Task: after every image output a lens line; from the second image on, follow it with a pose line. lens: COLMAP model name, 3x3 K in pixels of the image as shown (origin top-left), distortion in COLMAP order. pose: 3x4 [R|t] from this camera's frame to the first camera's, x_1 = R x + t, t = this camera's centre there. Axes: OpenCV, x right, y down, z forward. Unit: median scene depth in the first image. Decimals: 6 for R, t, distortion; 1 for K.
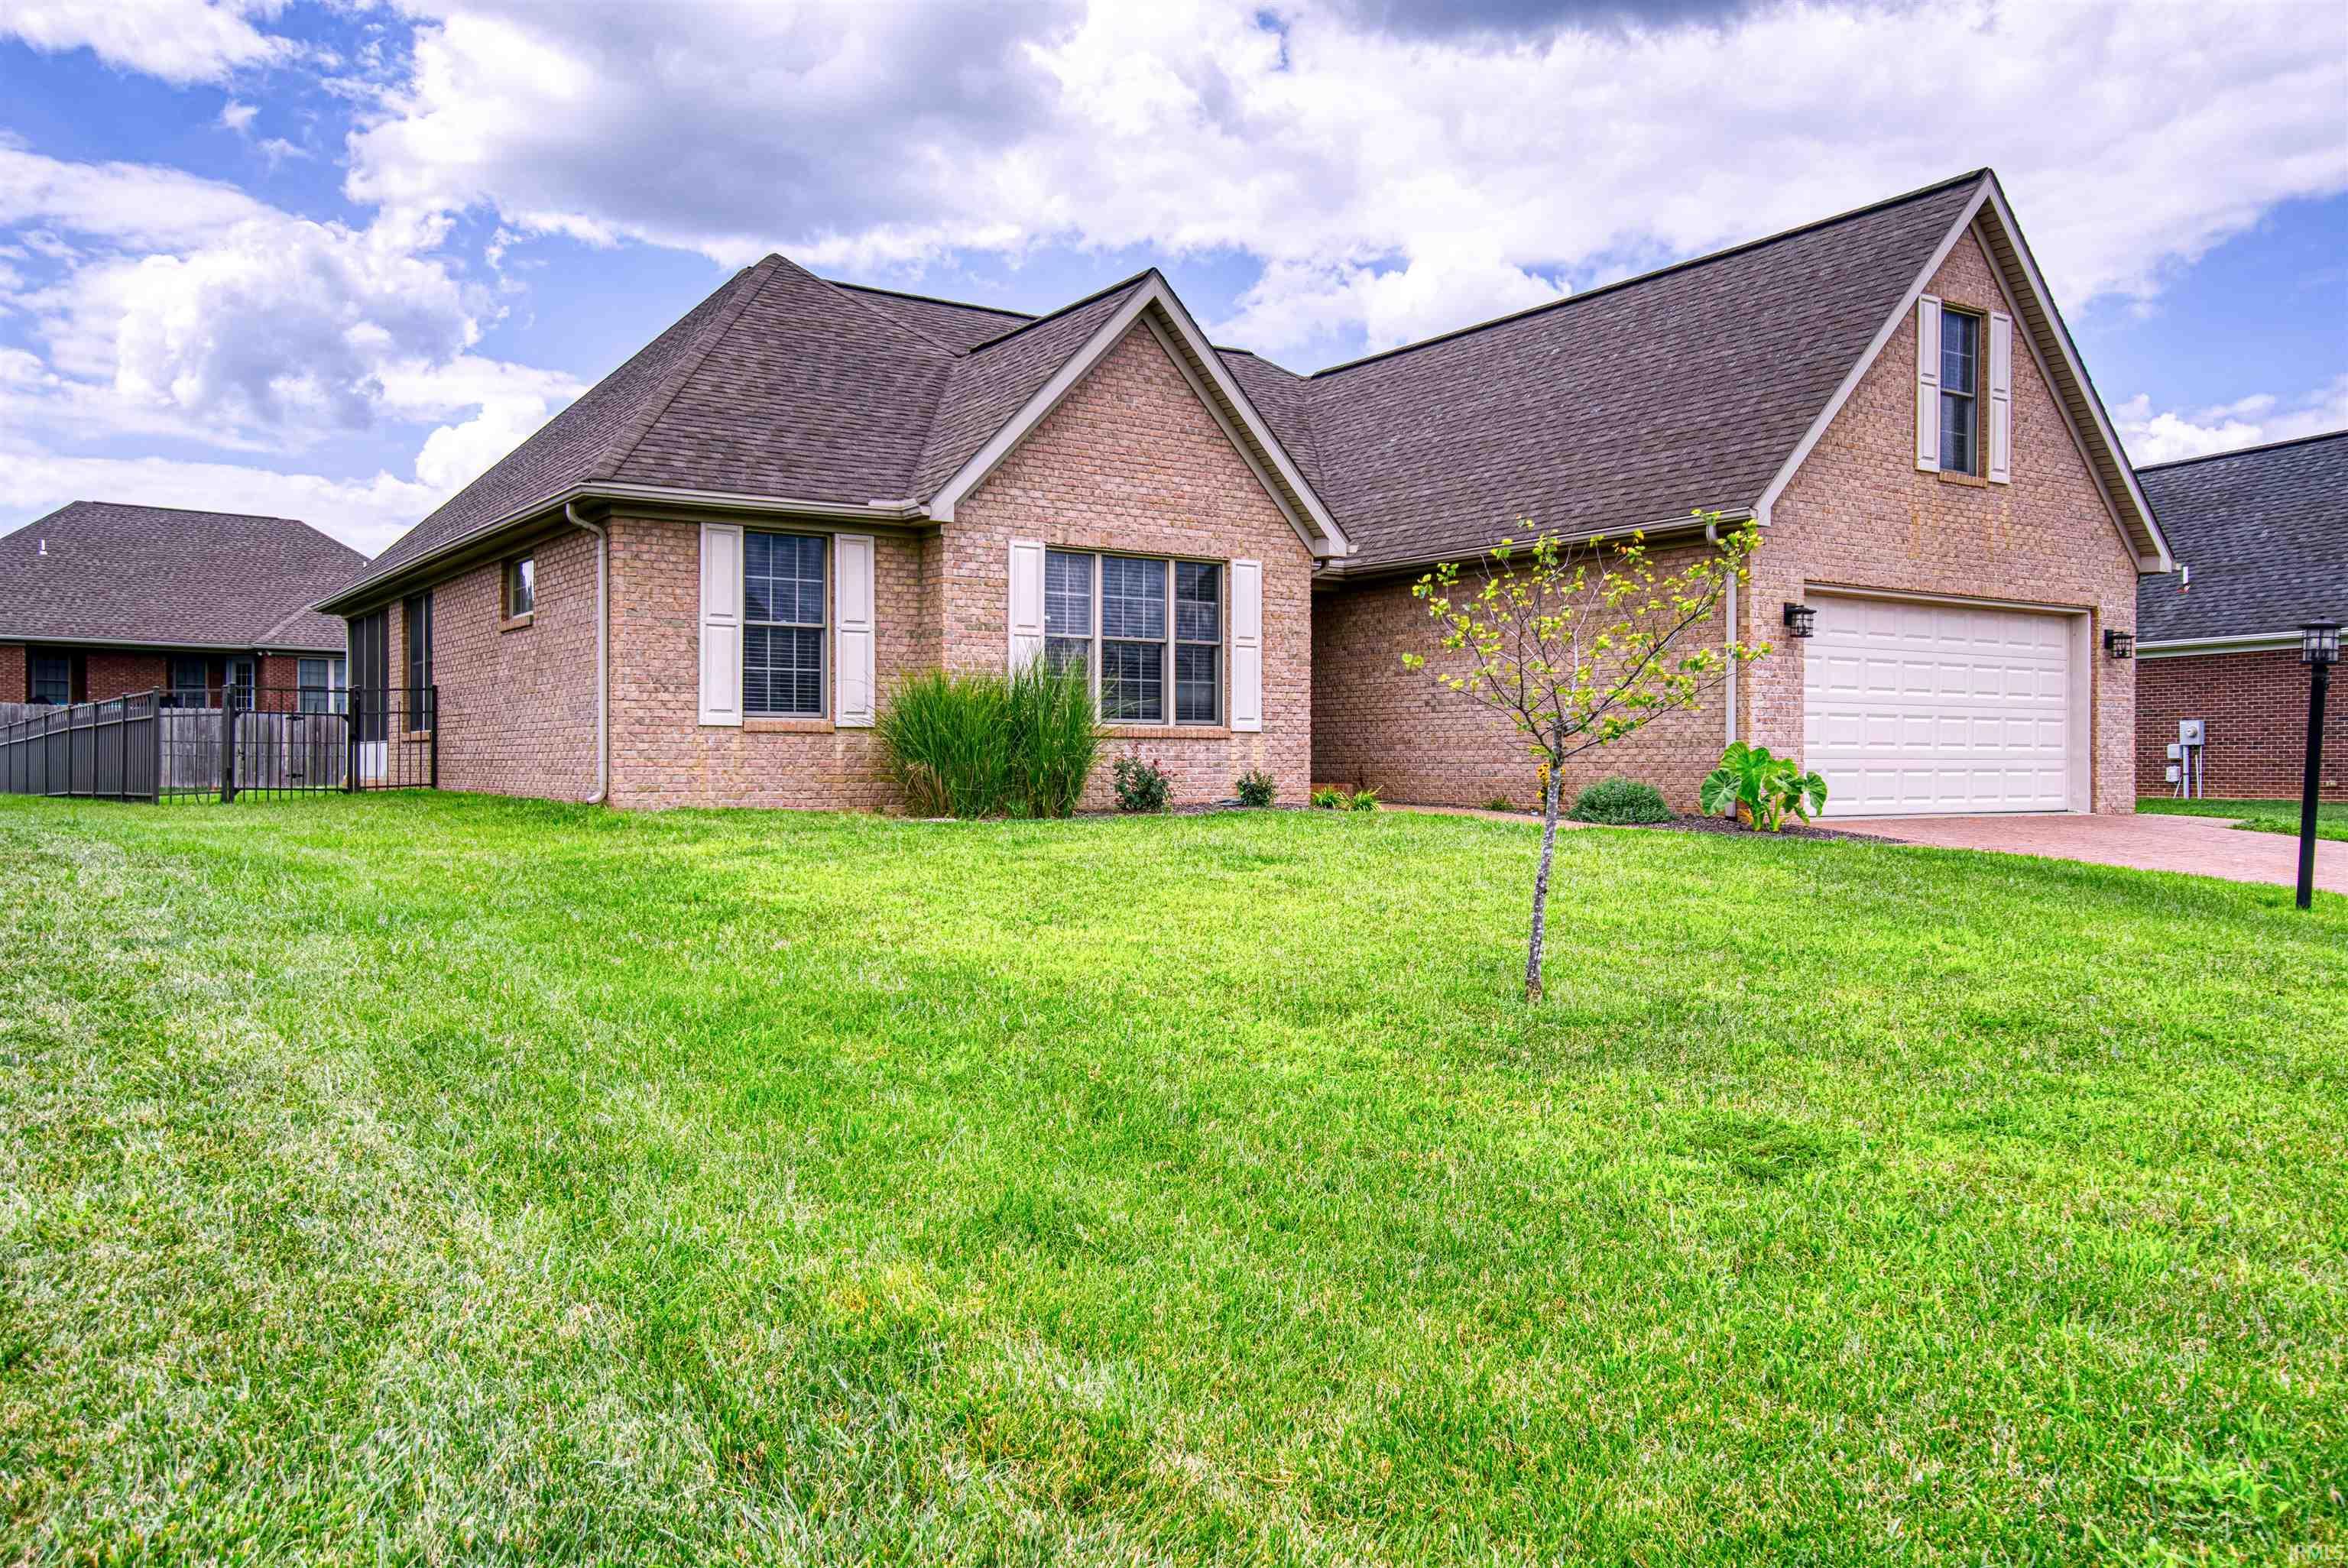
lens RADIAL K [[1760.1, 0, 1182.1], [0, 1760.1, 779.6], [0, 0, 1]] dist [0.032960, 0.003824]
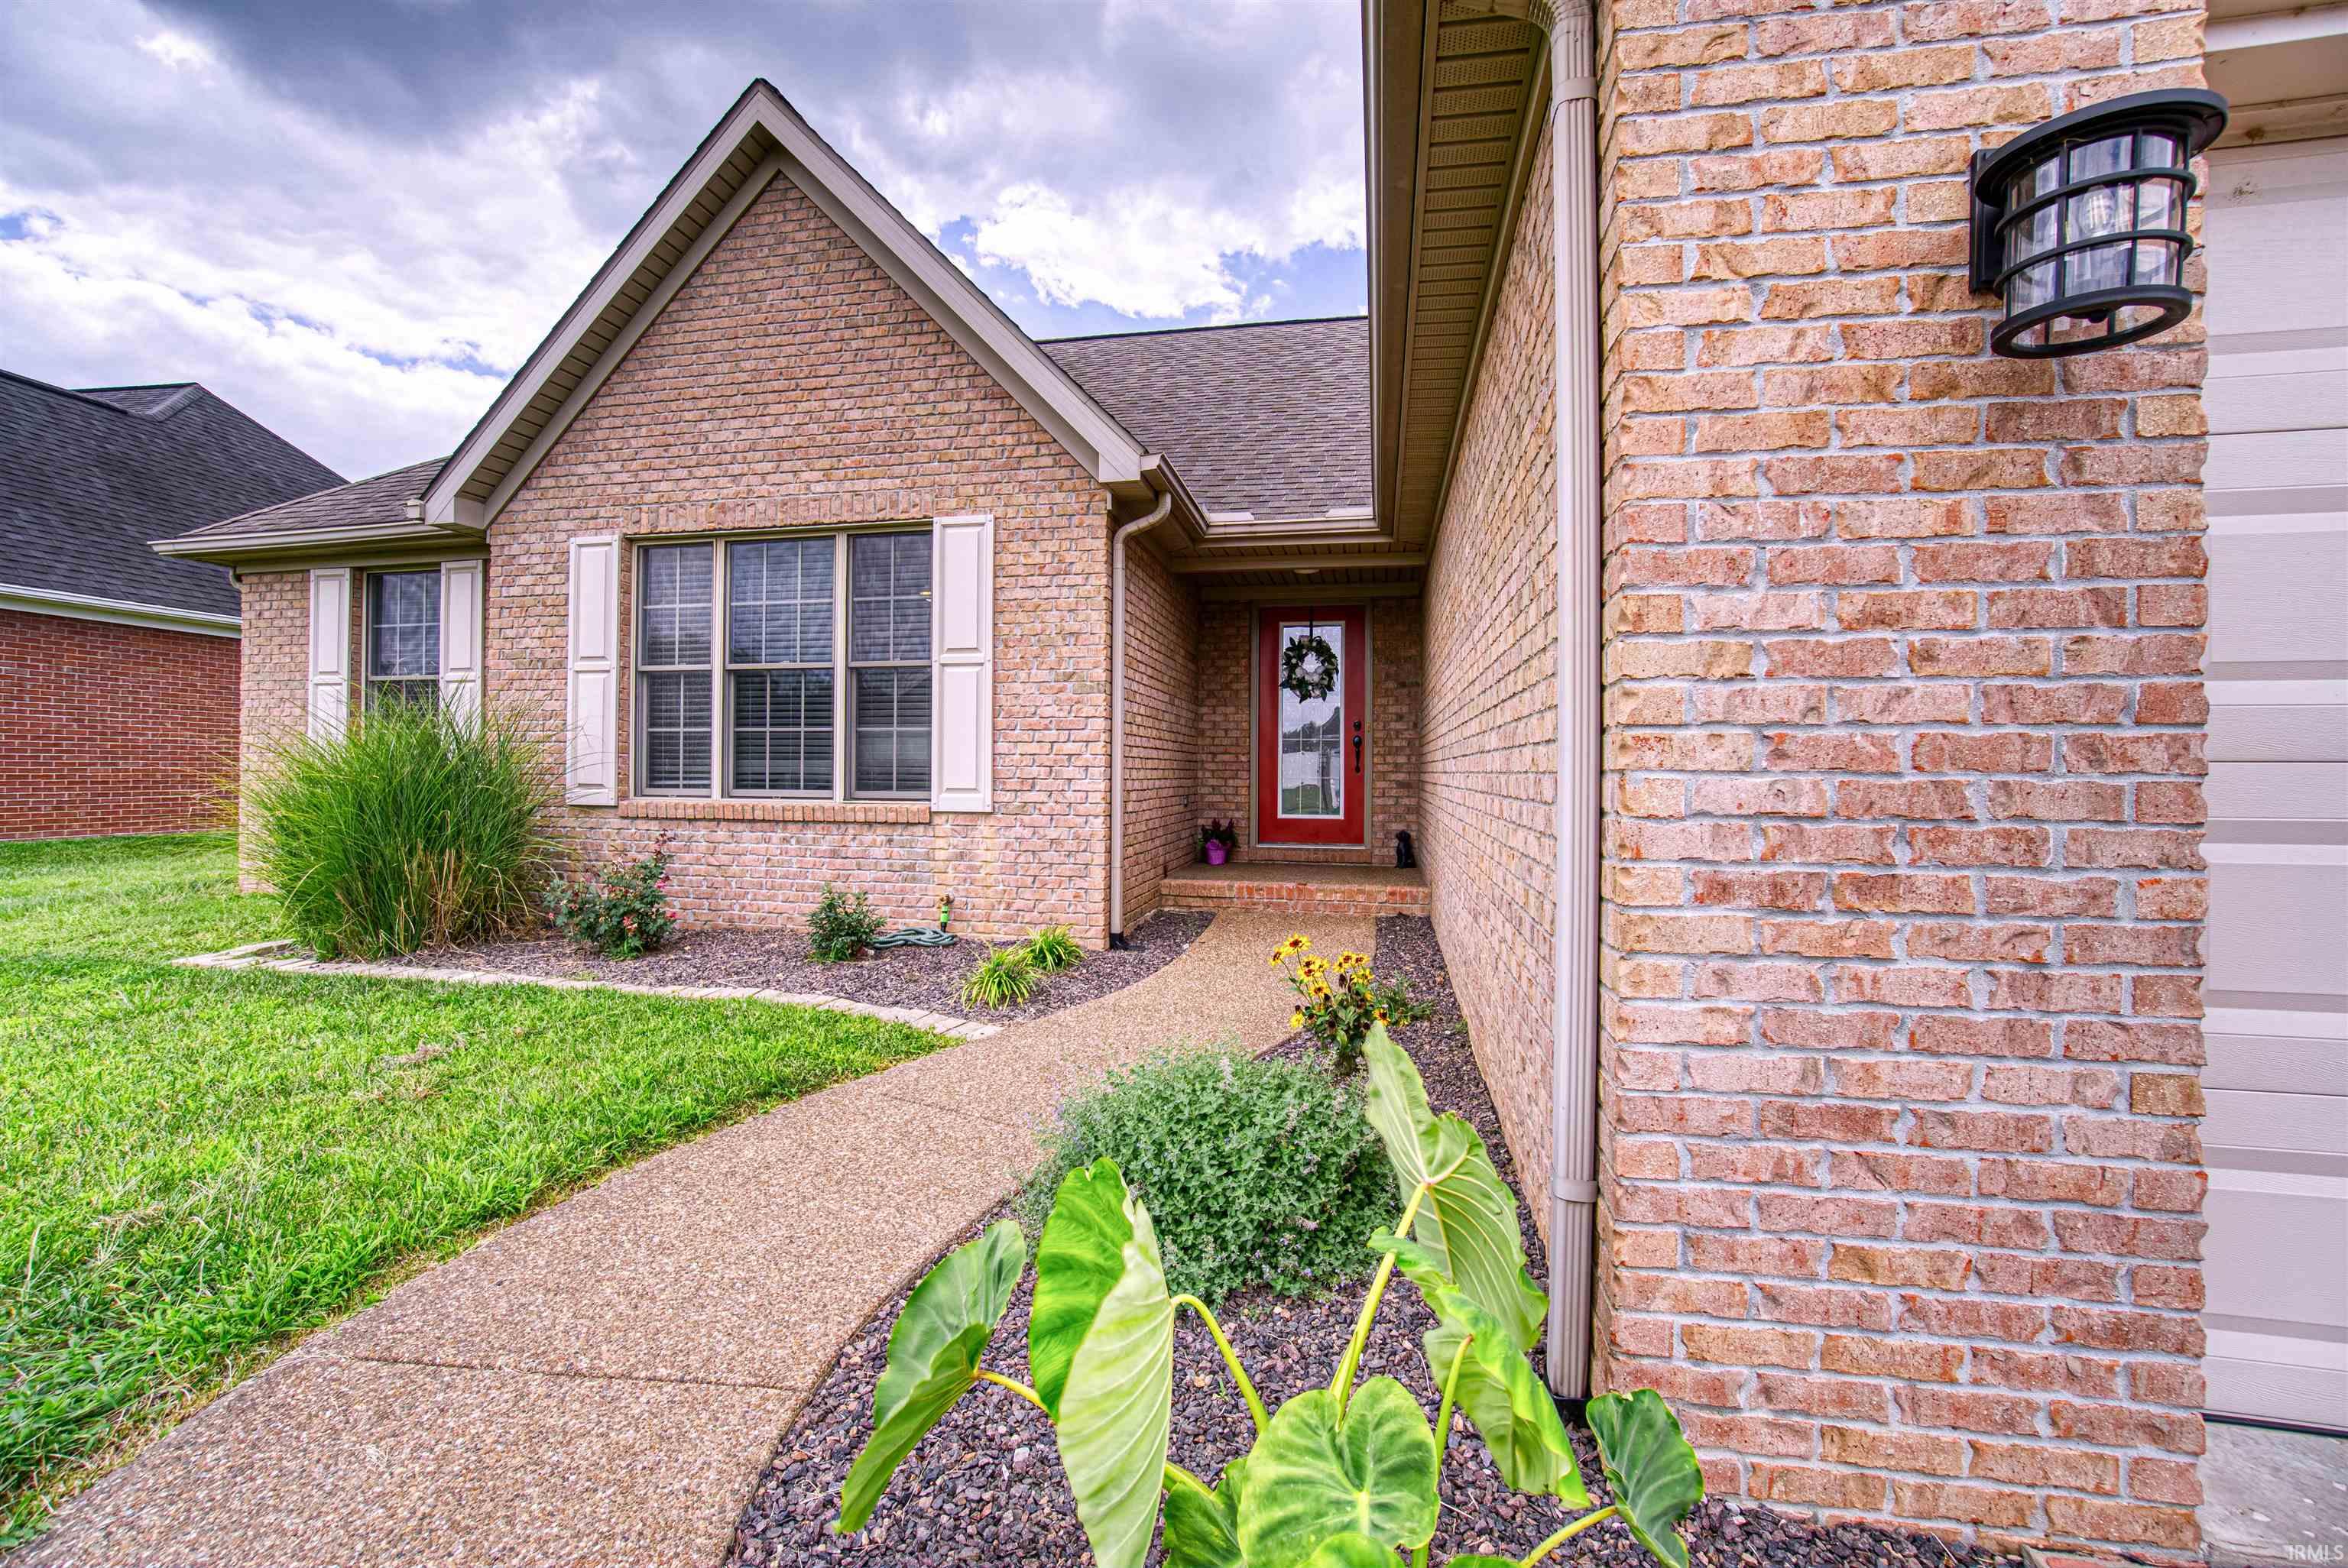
lens RADIAL K [[1040.9, 0, 1145.7], [0, 1040.9, 763.9], [0, 0, 1]] dist [-0.032166, 0.000919]
pose [[0.682497, -0.000676, -0.730888, 0.339445], [-0.011149, 0.999874, -0.011336, -0.041266], [0.730803, 0.015885, 0.682403, 0.840520]]
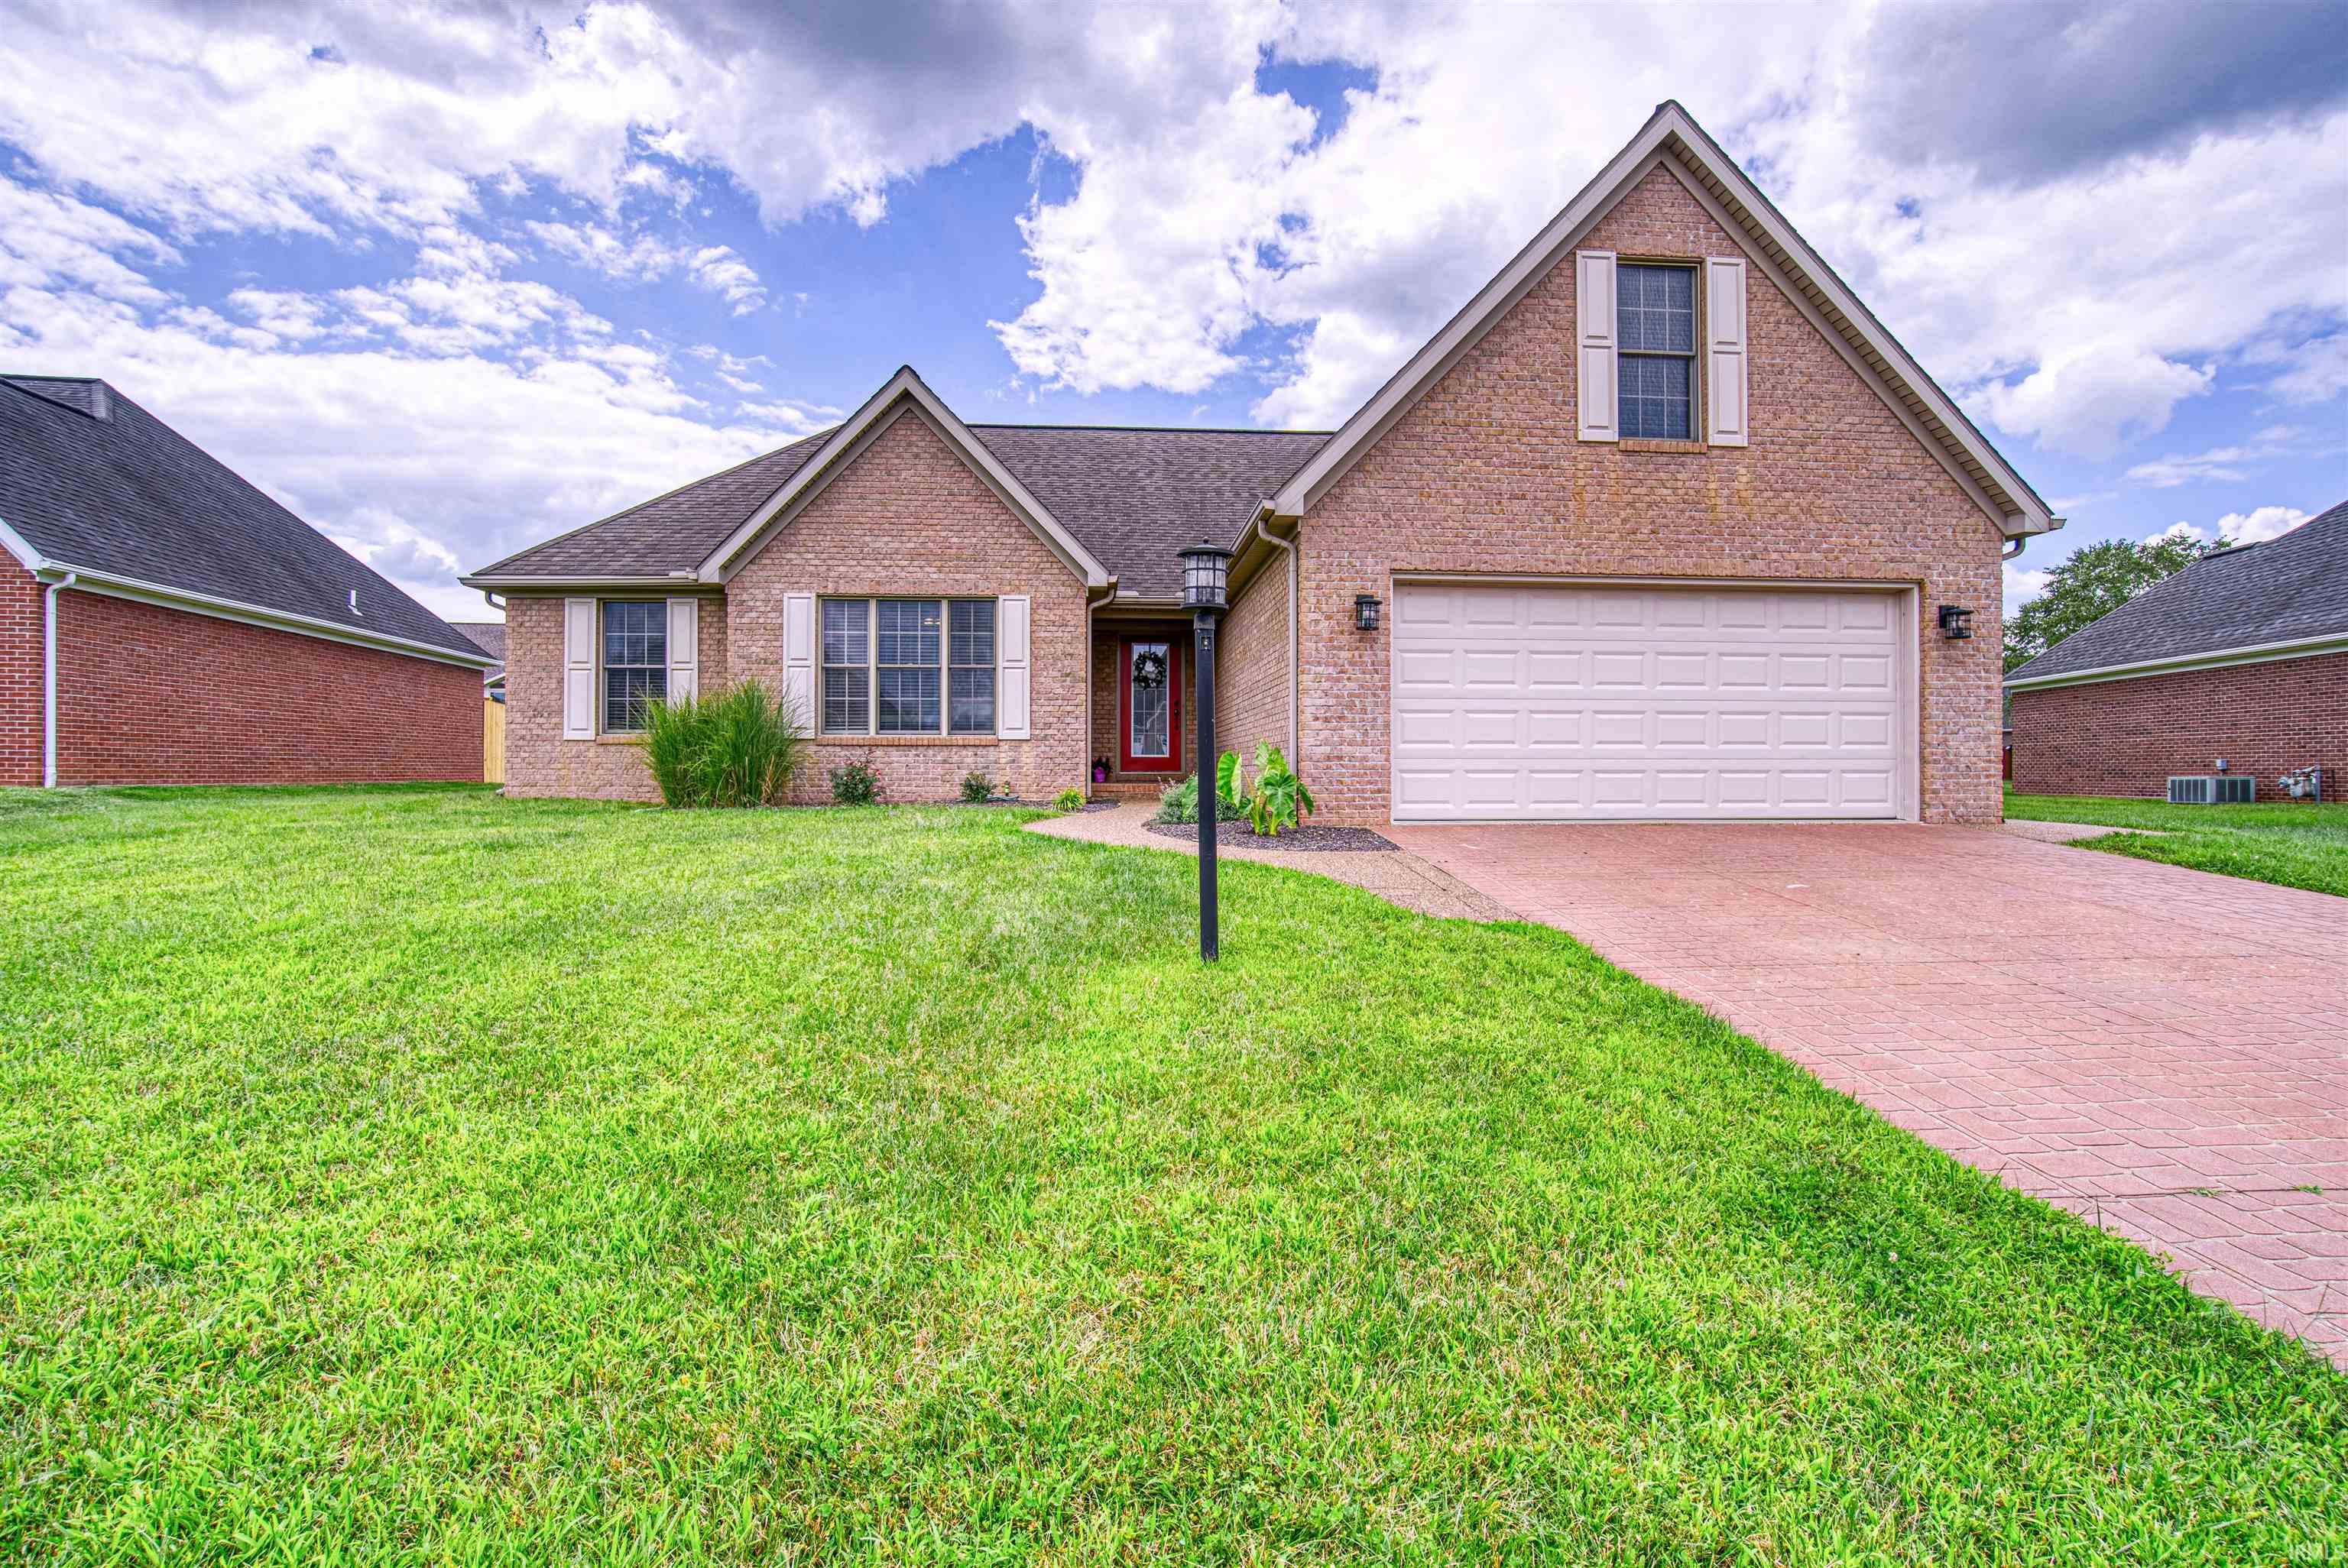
lens RADIAL K [[1153.4, 0, 1174.6], [0, 1153.4, 768.2], [0, 0, 1]] dist [-0.028682, 0.001655]
pose [[0.864791, -0.002571, -0.502125, 0.539627], [-0.003345, 0.999935, -0.010881, 0.000225], [0.502121, 0.011089, 0.864727, 0.395738]]
